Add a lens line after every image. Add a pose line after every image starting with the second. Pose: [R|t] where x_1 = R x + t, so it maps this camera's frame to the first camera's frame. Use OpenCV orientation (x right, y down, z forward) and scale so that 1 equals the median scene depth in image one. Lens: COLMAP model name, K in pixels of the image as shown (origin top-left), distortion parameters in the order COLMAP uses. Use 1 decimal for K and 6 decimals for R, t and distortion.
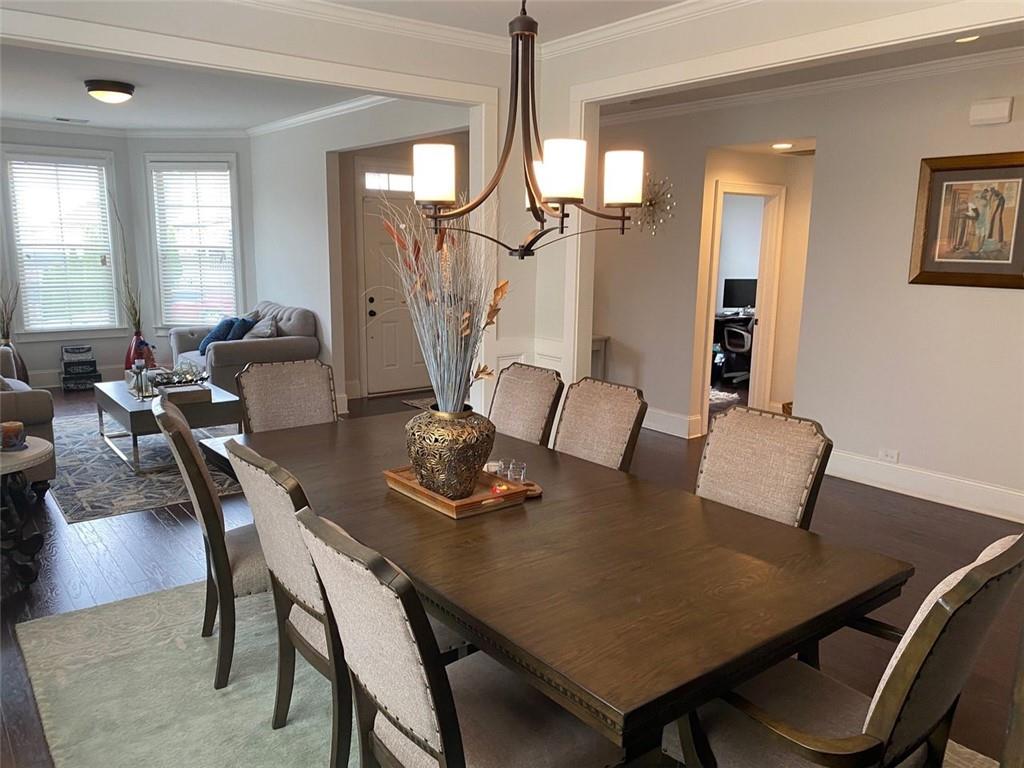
lens RADIAL K [[785.8, 0, 508.5], [0, 785.8, 392.4], [0, 0, 1]] dist [0.038583, -0.044967]
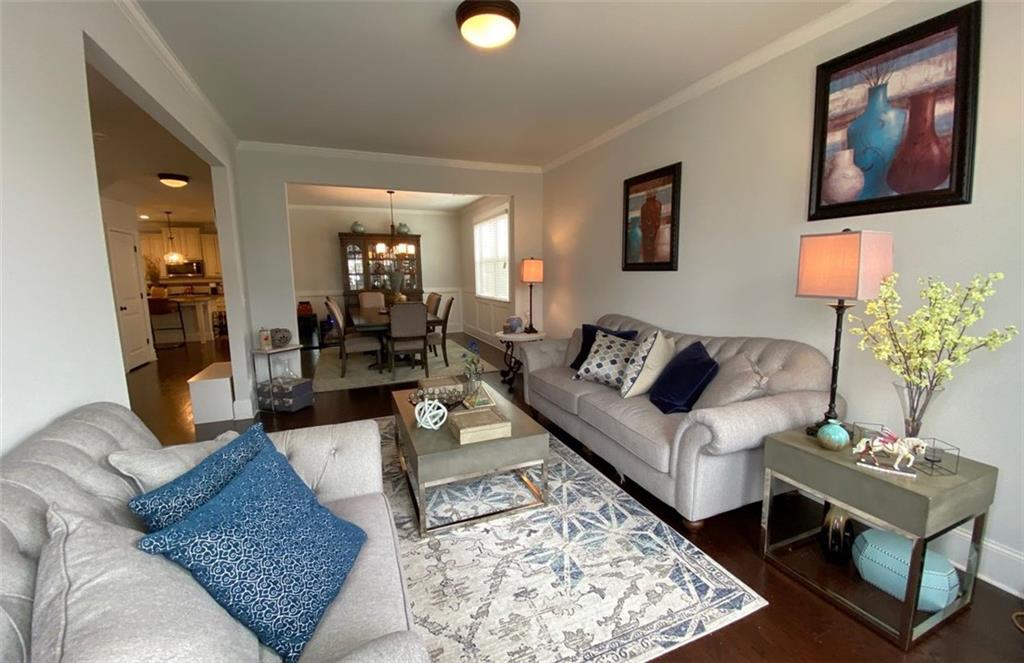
lens RADIAL K [[416.5, 0, 514.2], [0, 416.5, 330.4], [0, 0, 1]] dist [0.009973, -0.011030]
pose [[-0.967425, -0.033123, 0.250981, -0.474634], [0.051880, 0.944422, 0.324615, -0.182529], [-0.247784, 0.327061, -0.911940, 1.074111]]
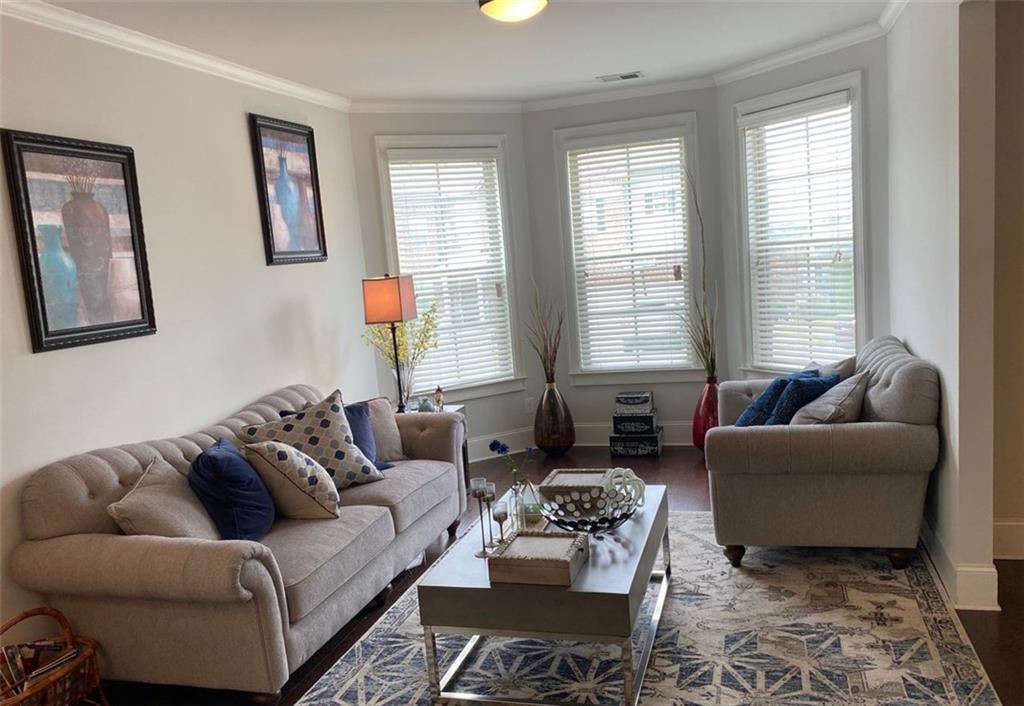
lens RADIAL K [[843.7, 0, 500.1], [0, 843.7, 384.7], [0, 0, 1]] dist [0.035095, -0.046883]
pose [[0.590641, 0.063102, -0.804463, 0.000621], [-0.064143, 0.997455, 0.031146, -0.089916], [0.804381, 0.033204, 0.593185, 0.481821]]
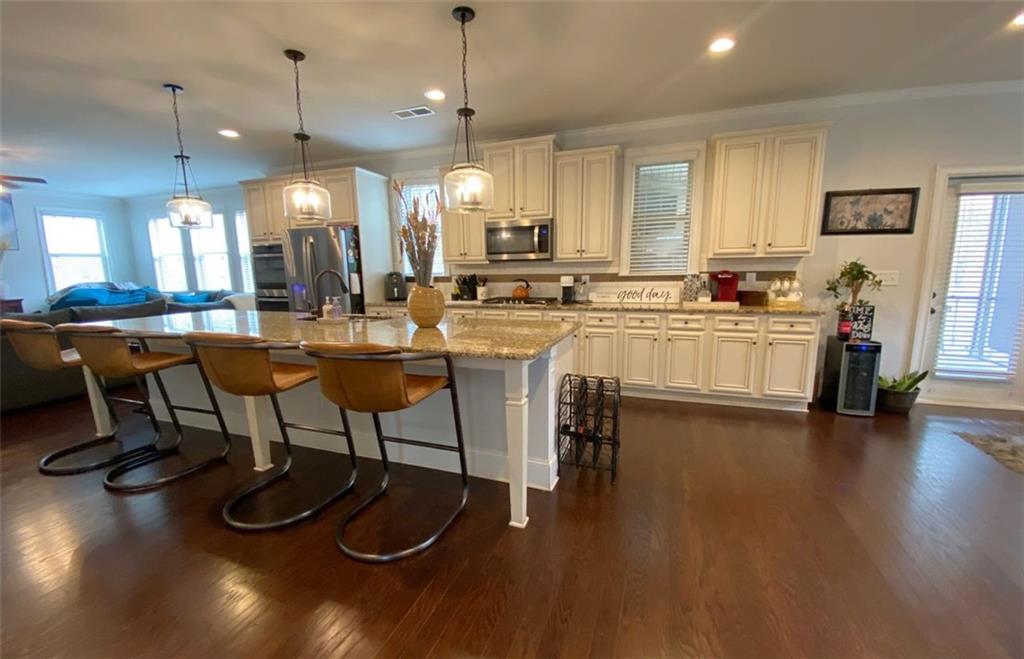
lens RADIAL K [[417.9, 0, 513.2], [0, 417.9, 337.7], [0, 0, 1]] dist [-0.001907, -0.004363]
pose [[-0.546072, -0.140183, 0.825926, 0.407458], [0.164843, 0.948645, 0.270000, -0.017513], [-0.821360, 0.283588, -0.494920, 0.370976]]
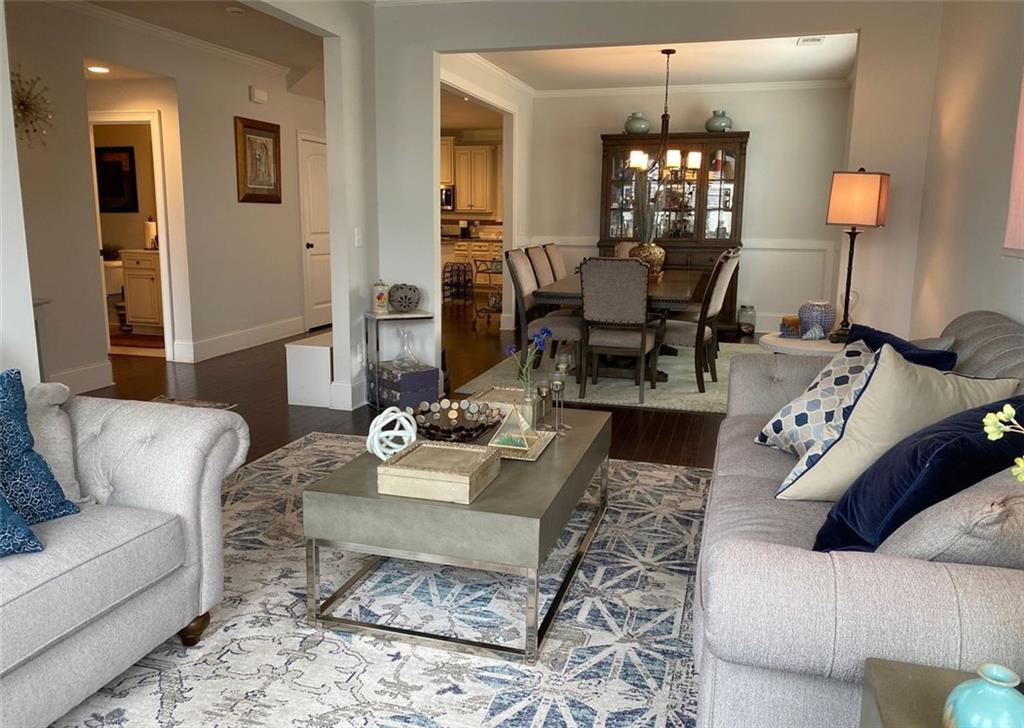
lens RADIAL K [[782.9, 0, 509.4], [0, 782.9, 364.3], [0, 0, 1]] dist [0.026653, -0.022703]
pose [[-0.597355, -0.168154, 0.784150, -0.630118], [0.135982, 0.942376, 0.305673, -0.149788], [-0.790364, 0.289225, -0.540068, 0.956720]]
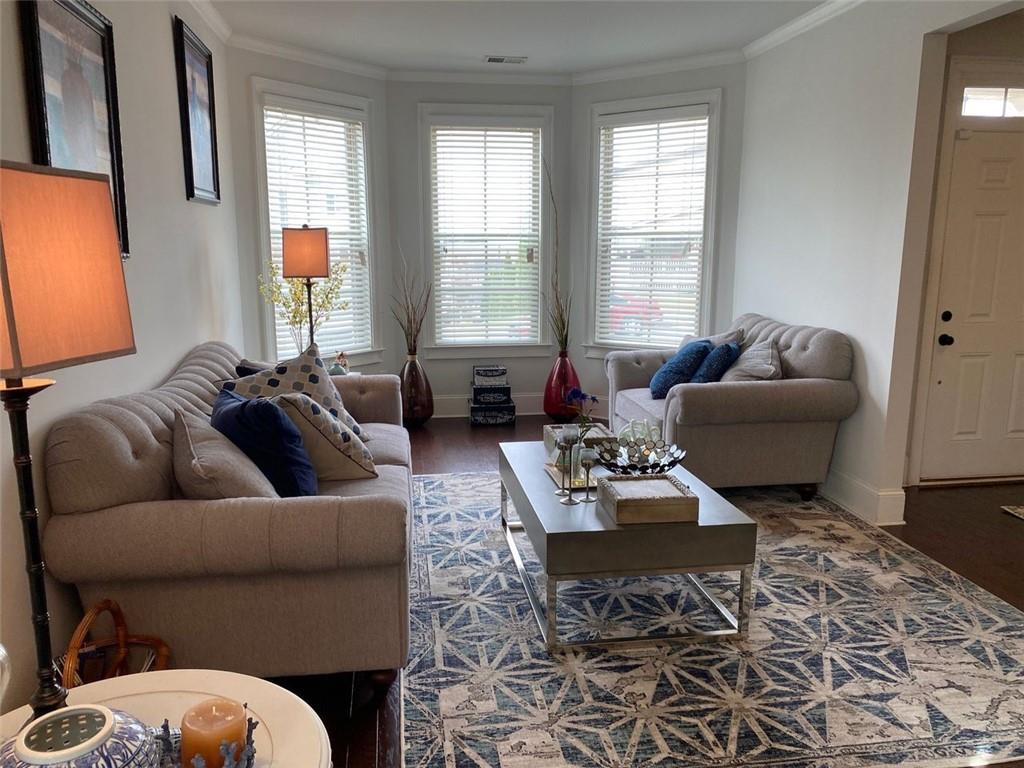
lens RADIAL K [[785.8, 0, 507.5], [0, 785.8, 393.2], [0, 0, 1]] dist [0.038583, -0.044967]
pose [[0.877200, 0.075069, -0.474220, -0.183809], [-0.078179, 0.996852, 0.013187, -0.048080], [0.473717, 0.025506, 0.880308, 0.370467]]
